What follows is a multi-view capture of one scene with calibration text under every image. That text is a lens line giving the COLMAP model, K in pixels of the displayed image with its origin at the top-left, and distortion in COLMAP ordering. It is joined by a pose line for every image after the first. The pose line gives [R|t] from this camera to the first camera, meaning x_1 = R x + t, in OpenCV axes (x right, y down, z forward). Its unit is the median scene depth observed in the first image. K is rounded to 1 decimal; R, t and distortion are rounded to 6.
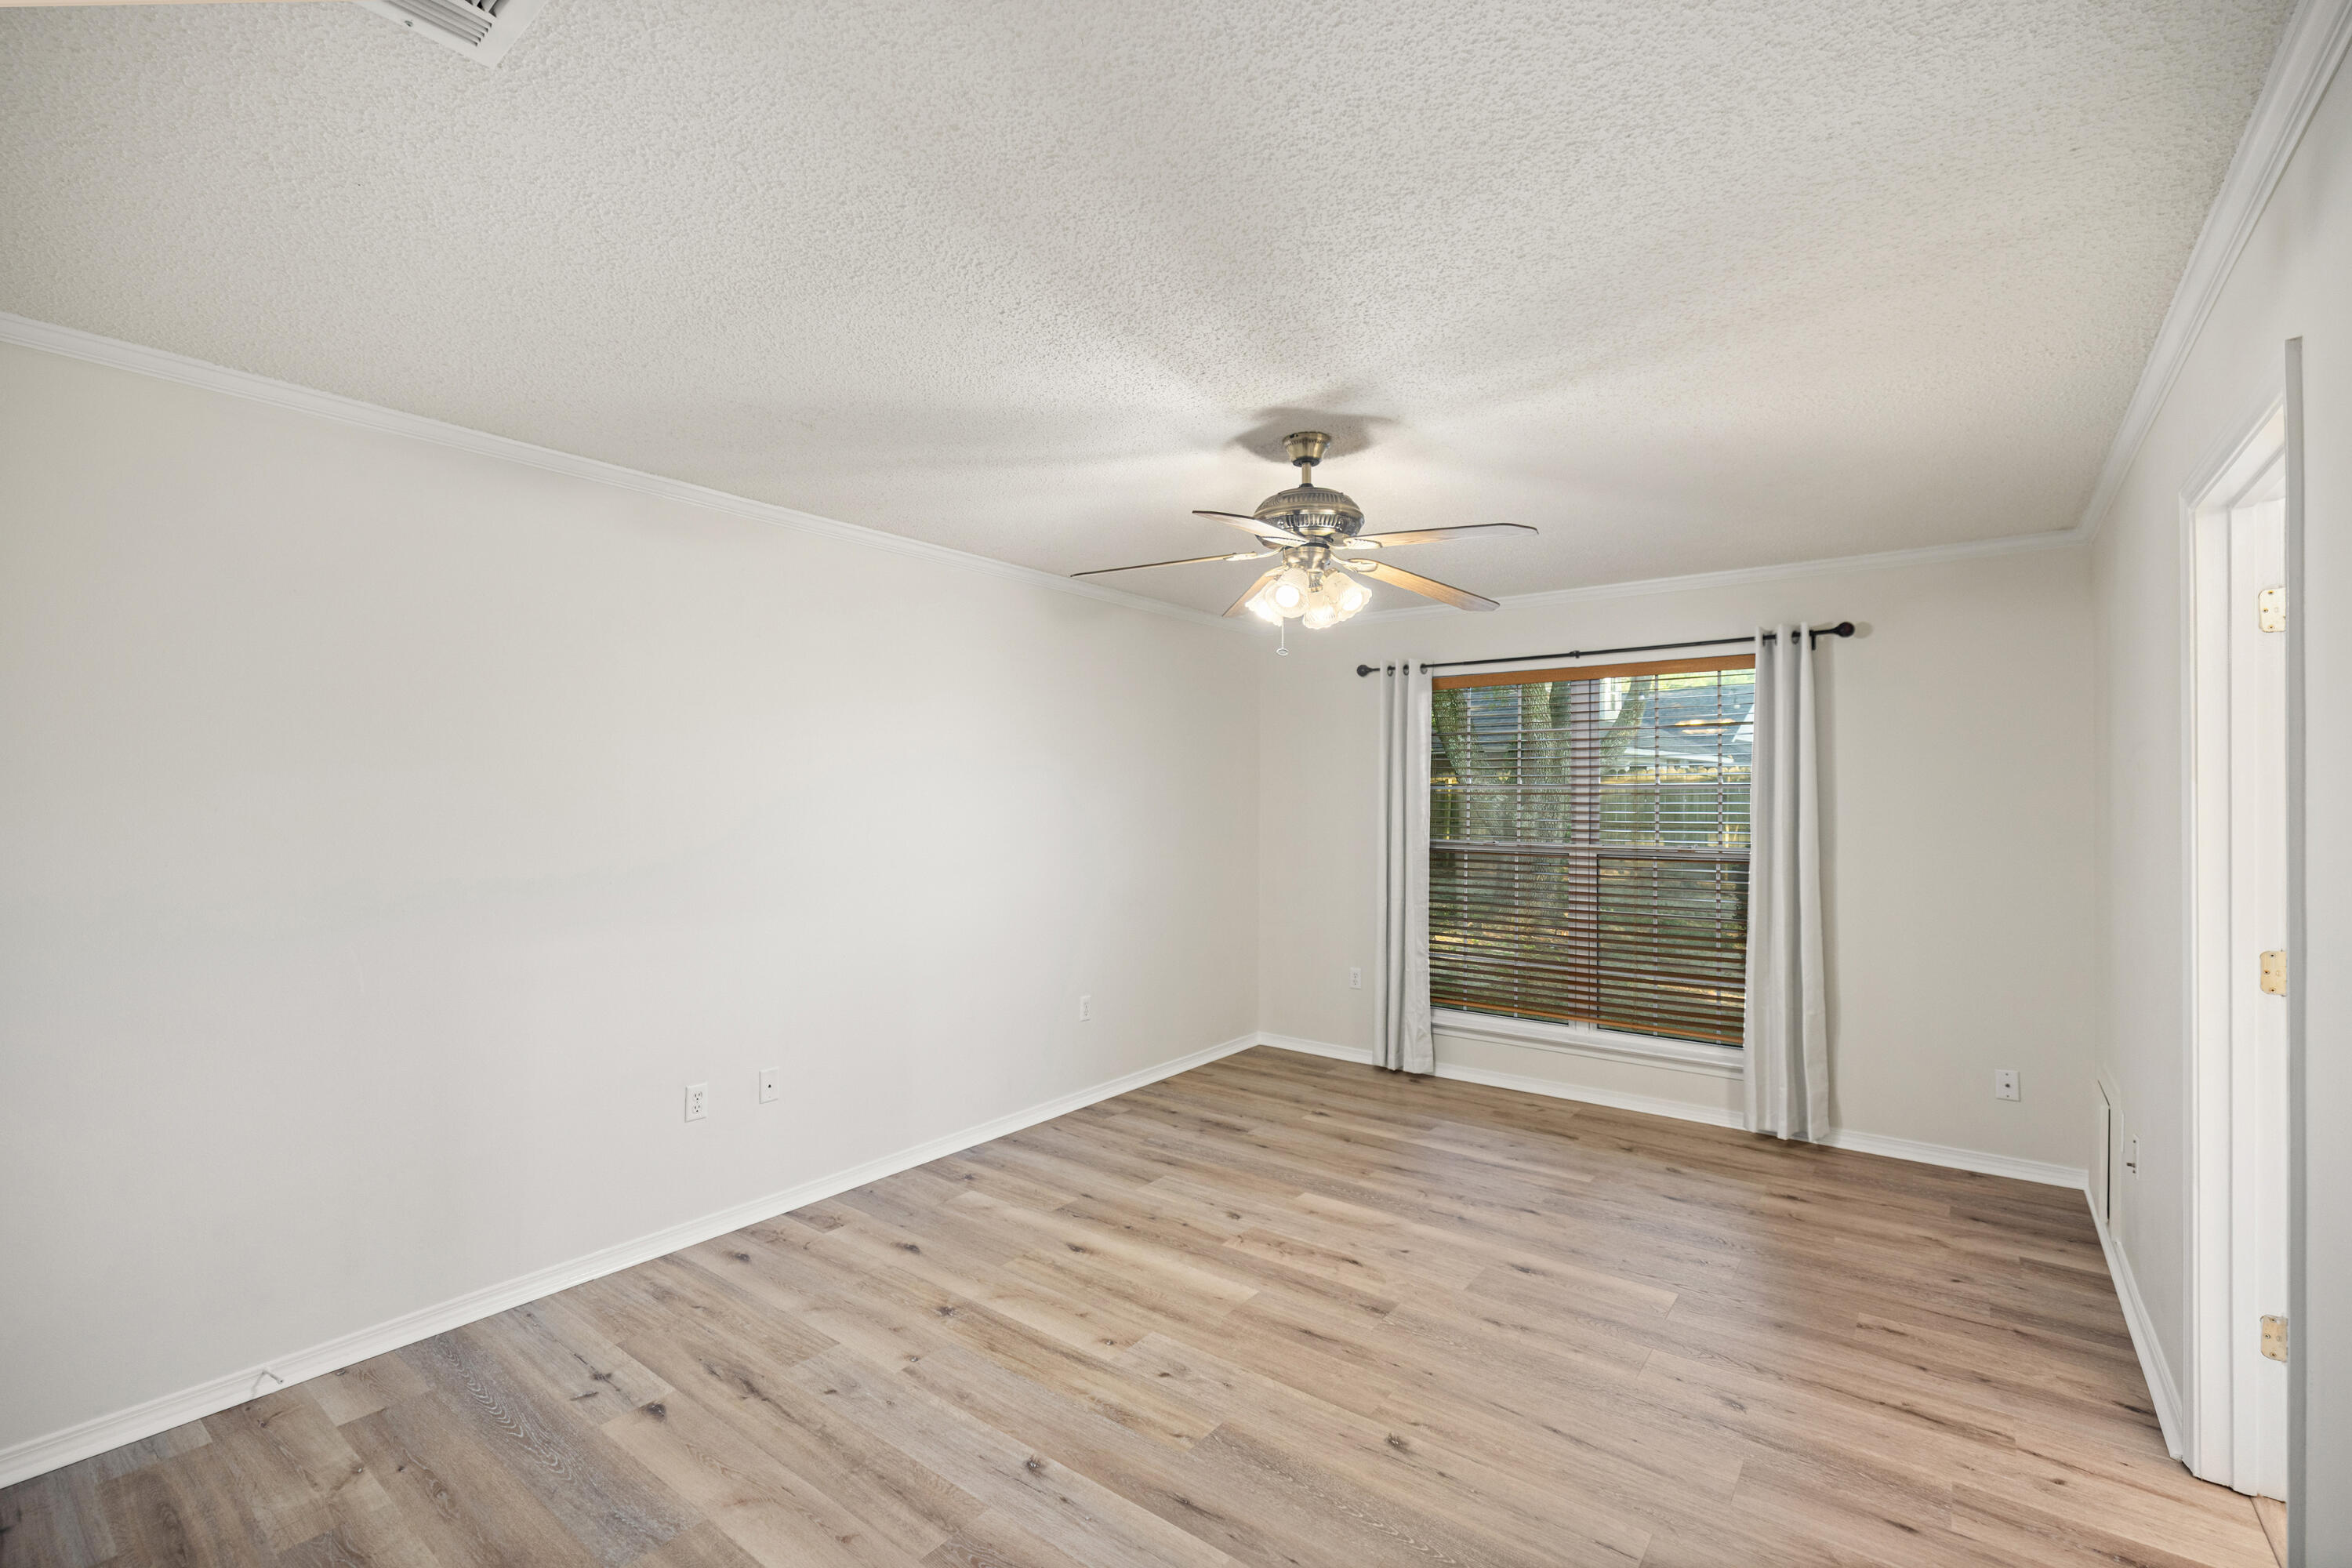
lens RADIAL K [[1015.8, 0, 1176.2], [0, 1015.8, 793.5], [0, 0, 1]] dist [-0.000815, 0.000510]
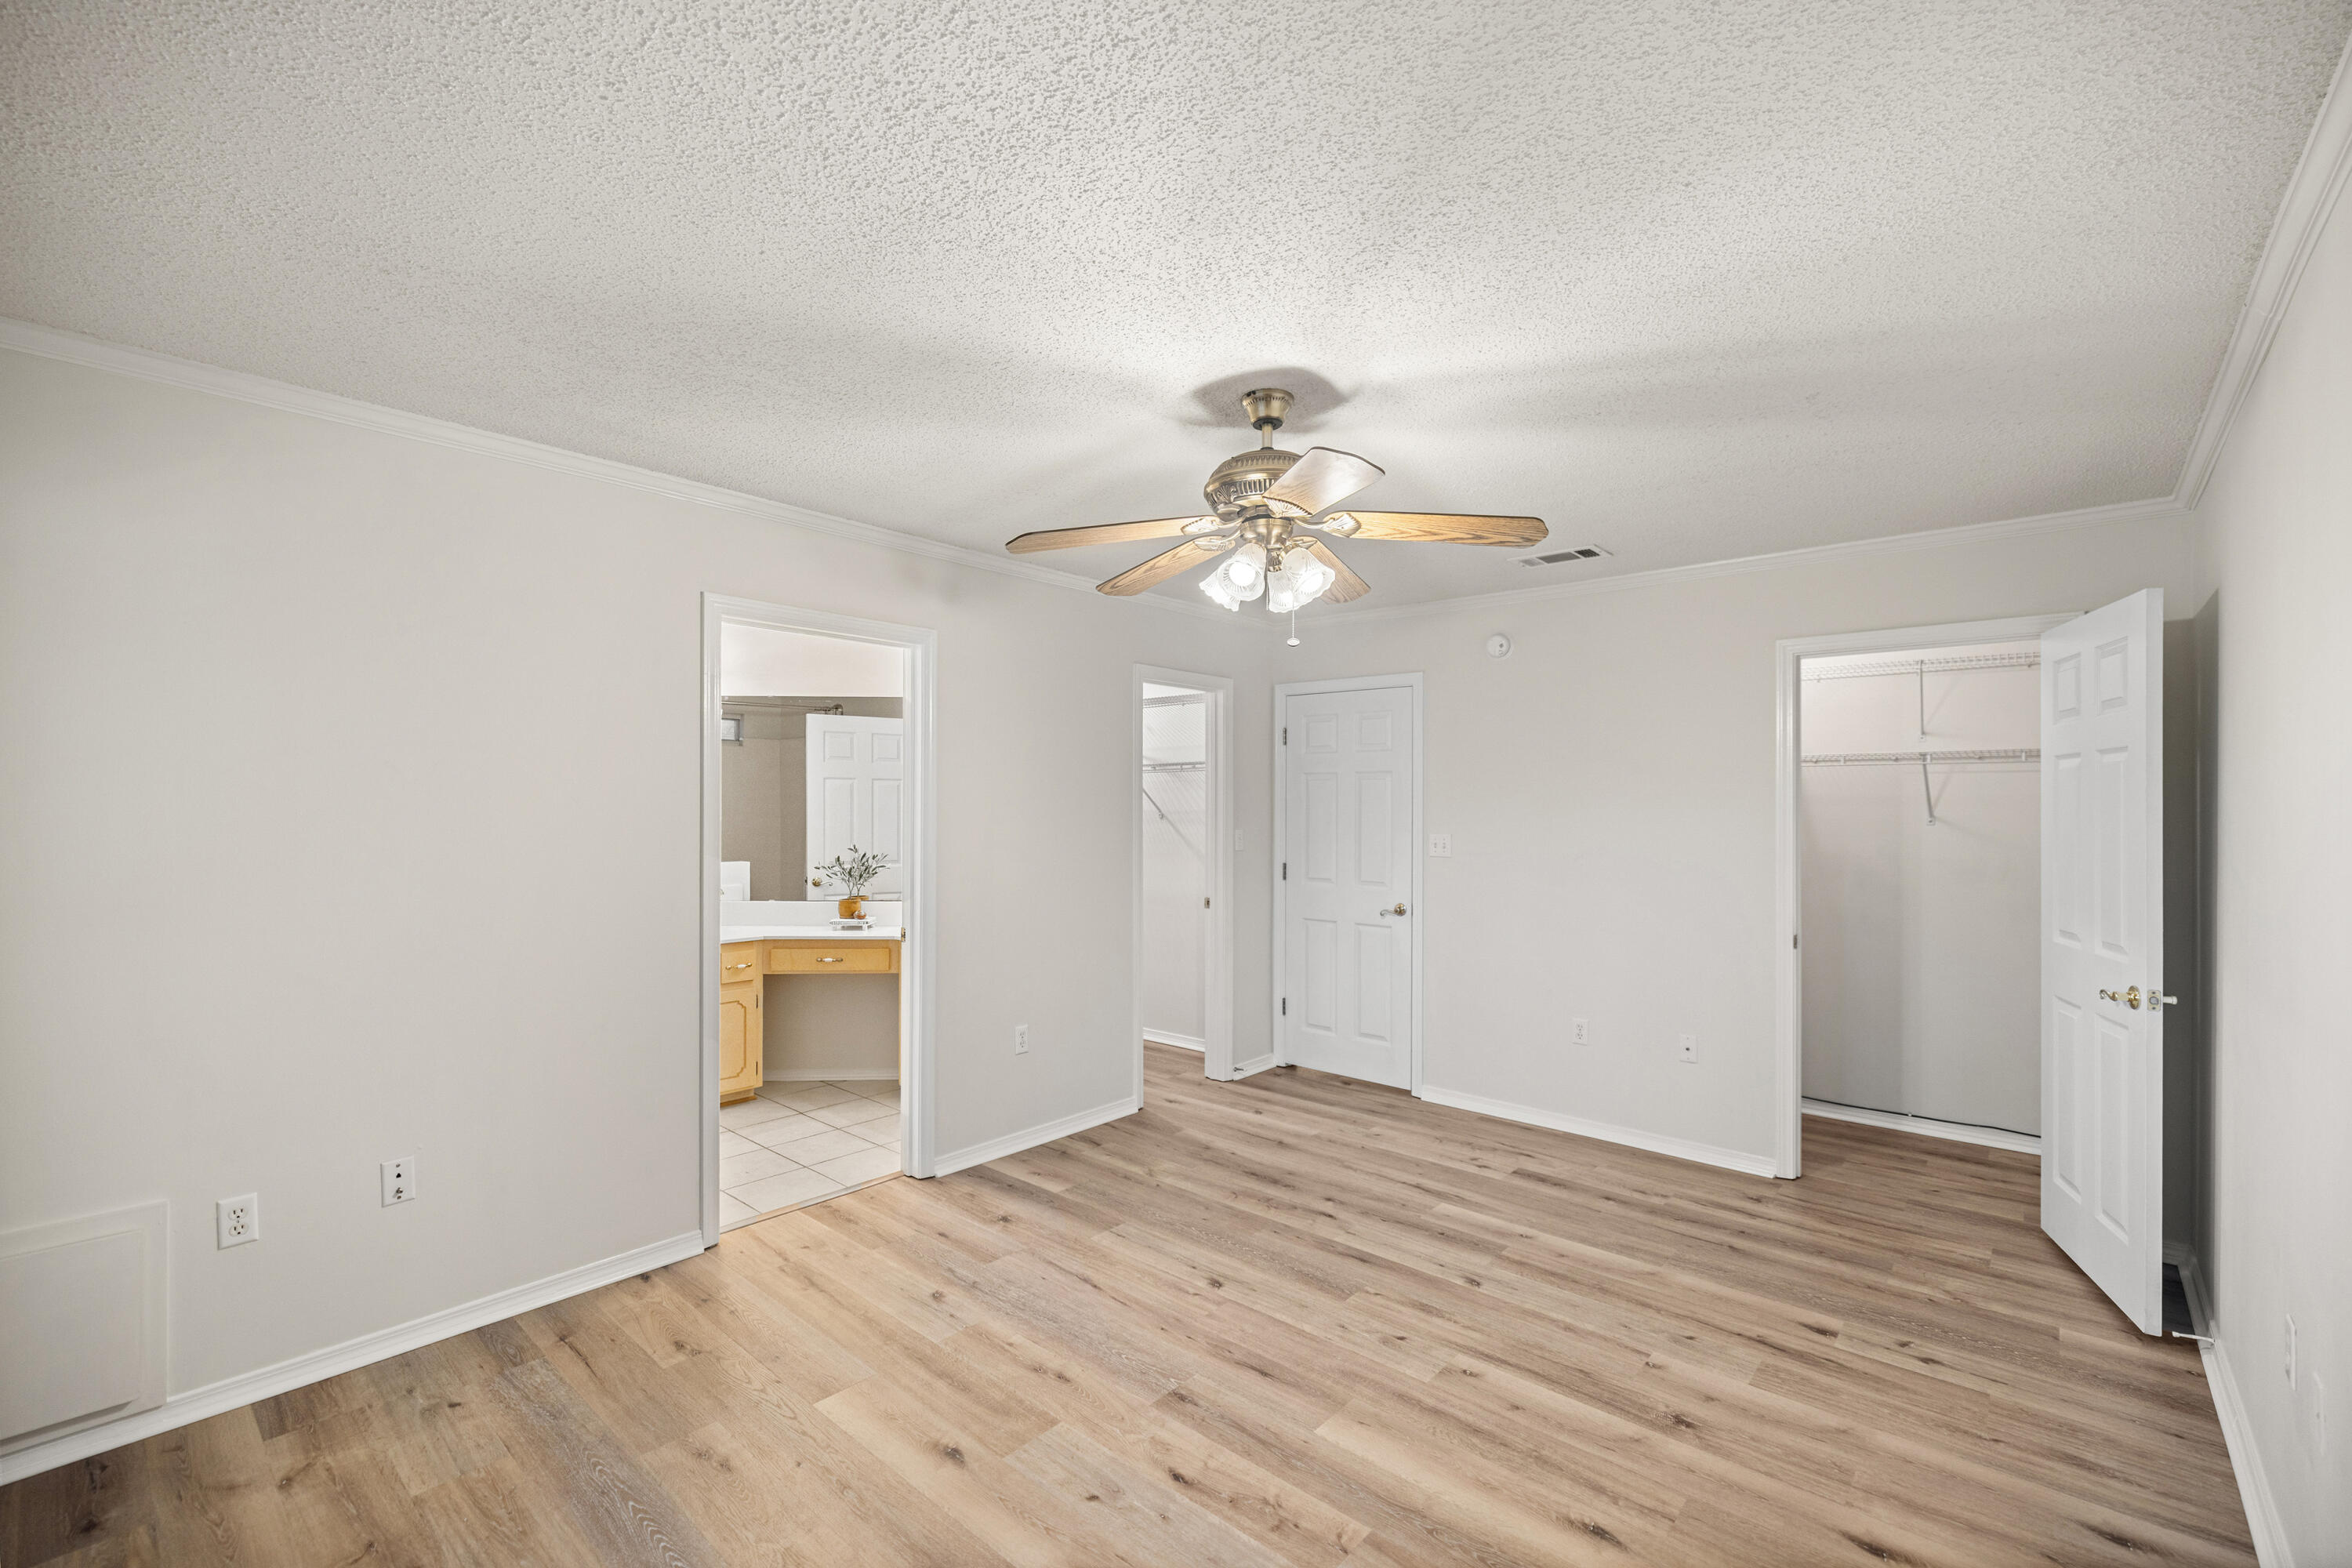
lens RADIAL K [[1015.8, 0, 1175.9], [0, 1015.8, 795.9], [0, 0, 1]] dist [-0.000815, 0.000510]
pose [[-0.997959, -0.006494, 0.063527, 0.159747], [-0.007673, 0.999803, -0.018325, 0.000913], [-0.063396, -0.018775, -0.997812, 2.033221]]
